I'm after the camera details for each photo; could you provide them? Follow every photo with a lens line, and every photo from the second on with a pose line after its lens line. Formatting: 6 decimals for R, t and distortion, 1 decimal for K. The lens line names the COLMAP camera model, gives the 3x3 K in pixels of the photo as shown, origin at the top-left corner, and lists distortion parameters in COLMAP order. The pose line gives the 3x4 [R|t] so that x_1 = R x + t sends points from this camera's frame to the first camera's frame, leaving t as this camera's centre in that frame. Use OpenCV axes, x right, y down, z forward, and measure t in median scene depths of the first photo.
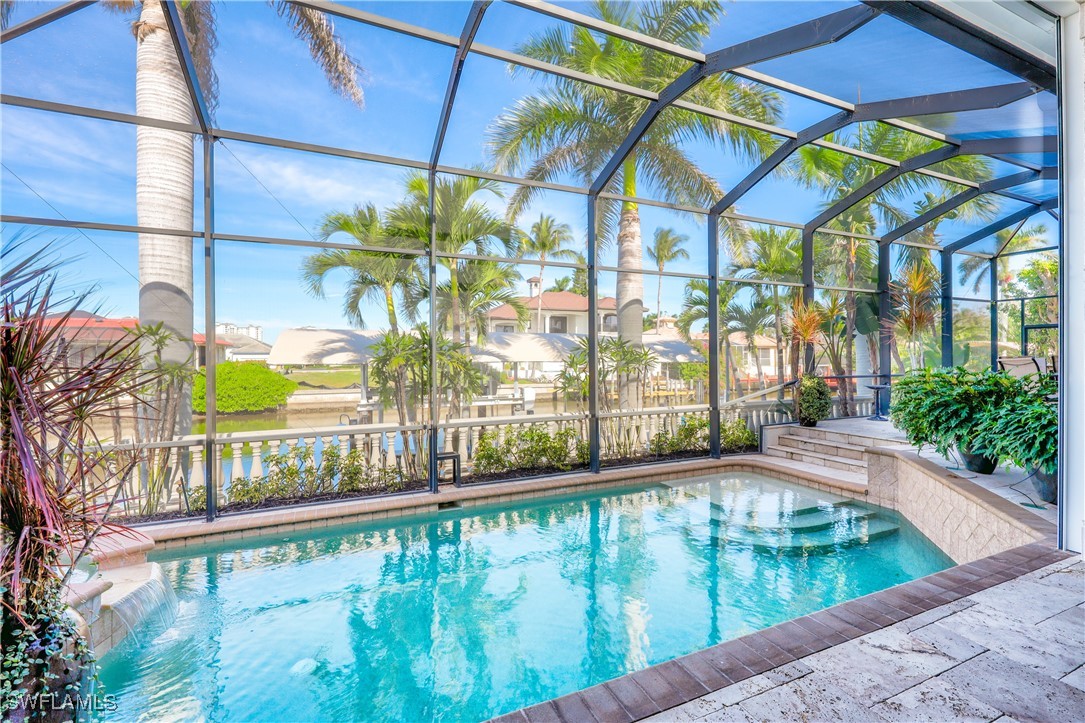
lens RADIAL K [[446.3, 0, 542.5], [0, 446.3, 361.5], [0, 0, 1]] dist [0.000251, 0.000103]
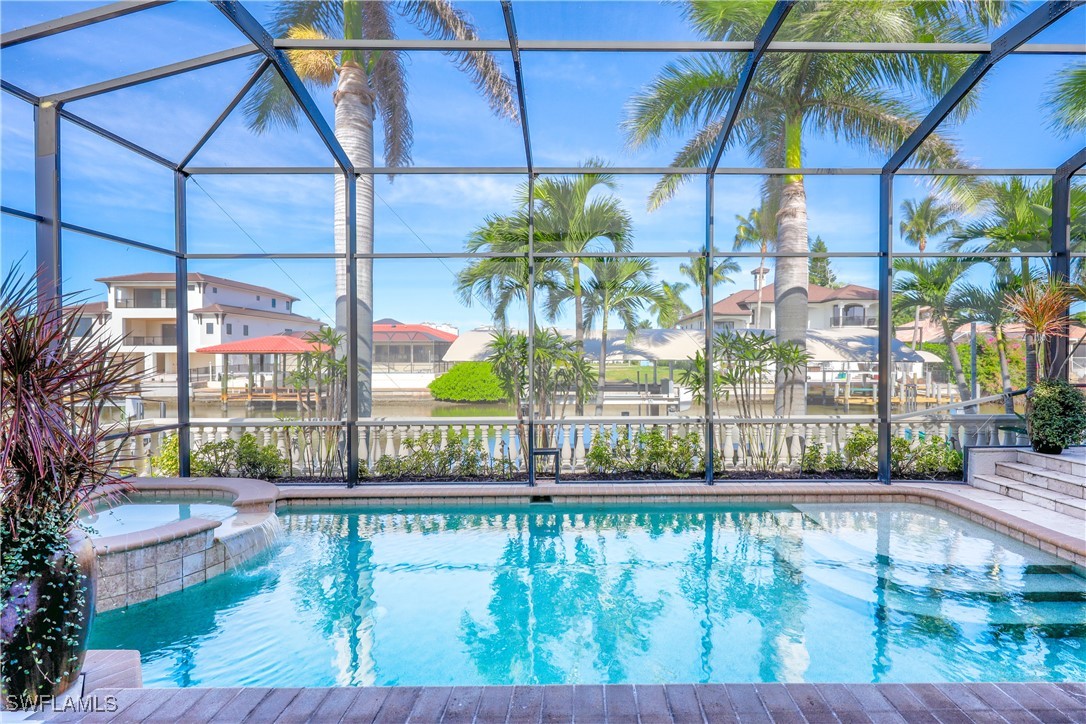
lens RADIAL K [[451.8, 0, 593.5], [0, 451.8, 366.9], [0, 0, 1]] dist [0.000865, 0.000109]
pose [[0.924140, 0.011451, -0.381882, 0.240331], [-0.005051, 0.999830, 0.017759, -0.001787], [0.382021, -0.014483, 0.924040, 0.070807]]
